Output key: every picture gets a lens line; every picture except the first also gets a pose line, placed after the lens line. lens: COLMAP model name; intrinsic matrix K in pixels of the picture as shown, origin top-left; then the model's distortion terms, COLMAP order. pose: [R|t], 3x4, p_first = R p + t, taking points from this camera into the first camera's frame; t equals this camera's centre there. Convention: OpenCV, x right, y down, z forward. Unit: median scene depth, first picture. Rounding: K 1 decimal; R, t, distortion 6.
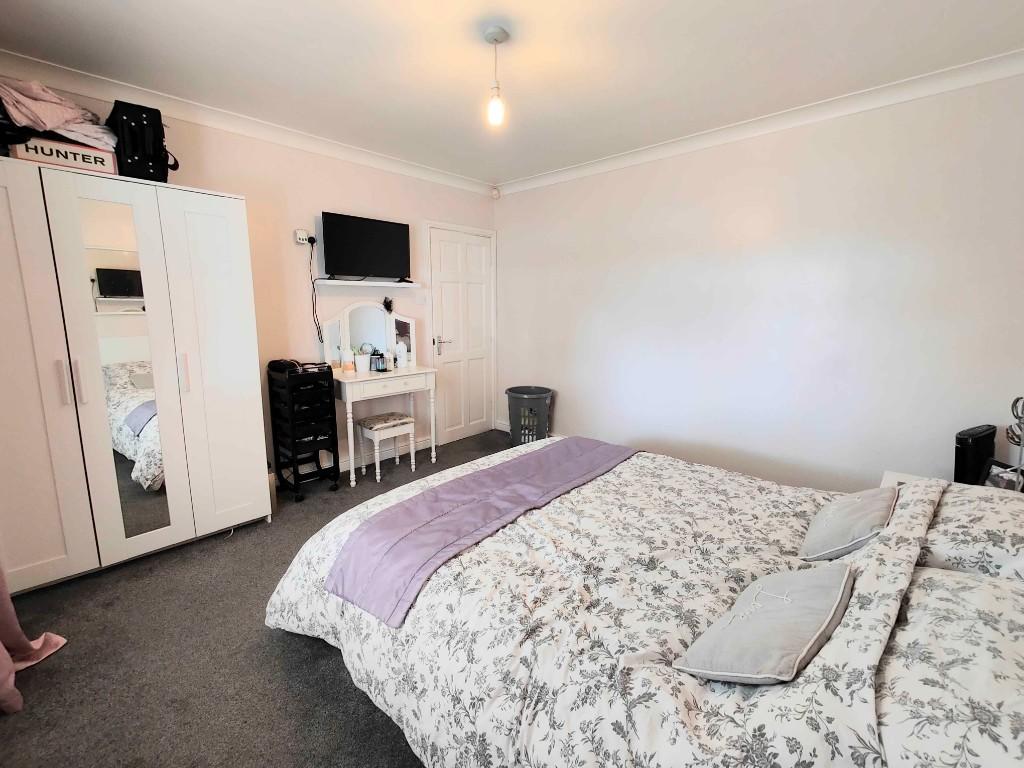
lens RADIAL K [[453.9, 0, 512.2], [0, 453.9, 379.3], [0, 0, 1]] dist [0.015557, 0.001458]
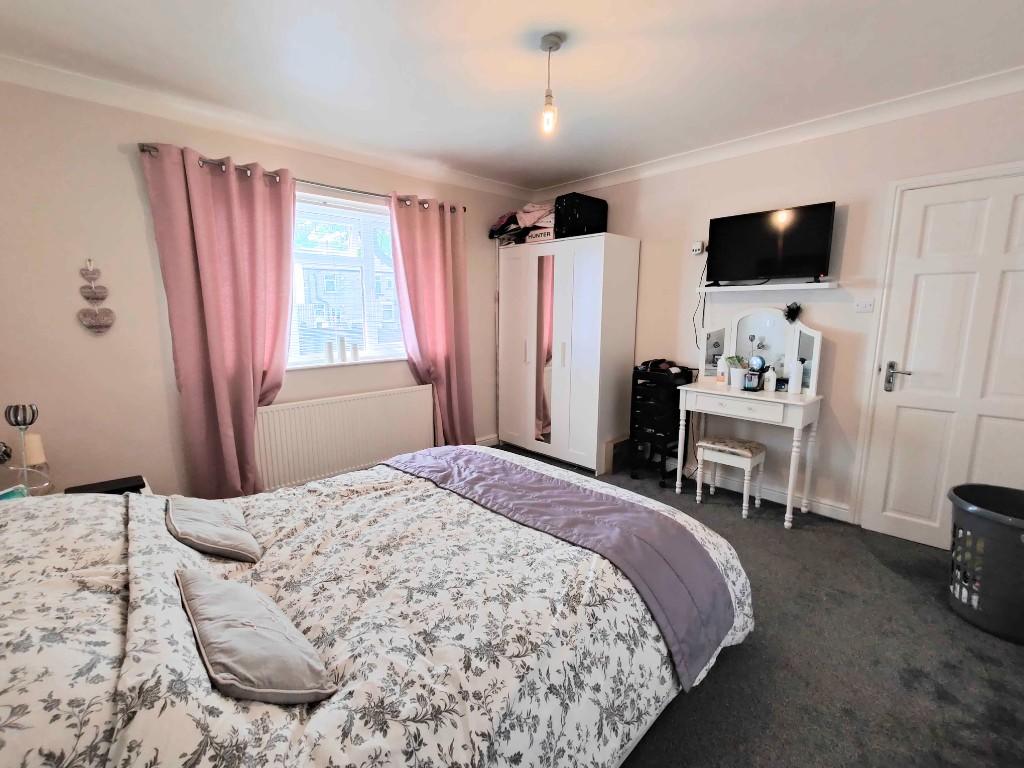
lens RADIAL K [[453.9, 0, 513.8], [0, 453.9, 382.2], [0, 0, 1]] dist [0.015557, 0.001458]
pose [[-0.046746, 0.159215, -0.986137, 0.599300], [-0.166377, 0.972185, 0.164849, -0.104330], [0.984954, 0.171777, -0.018956, 0.603716]]
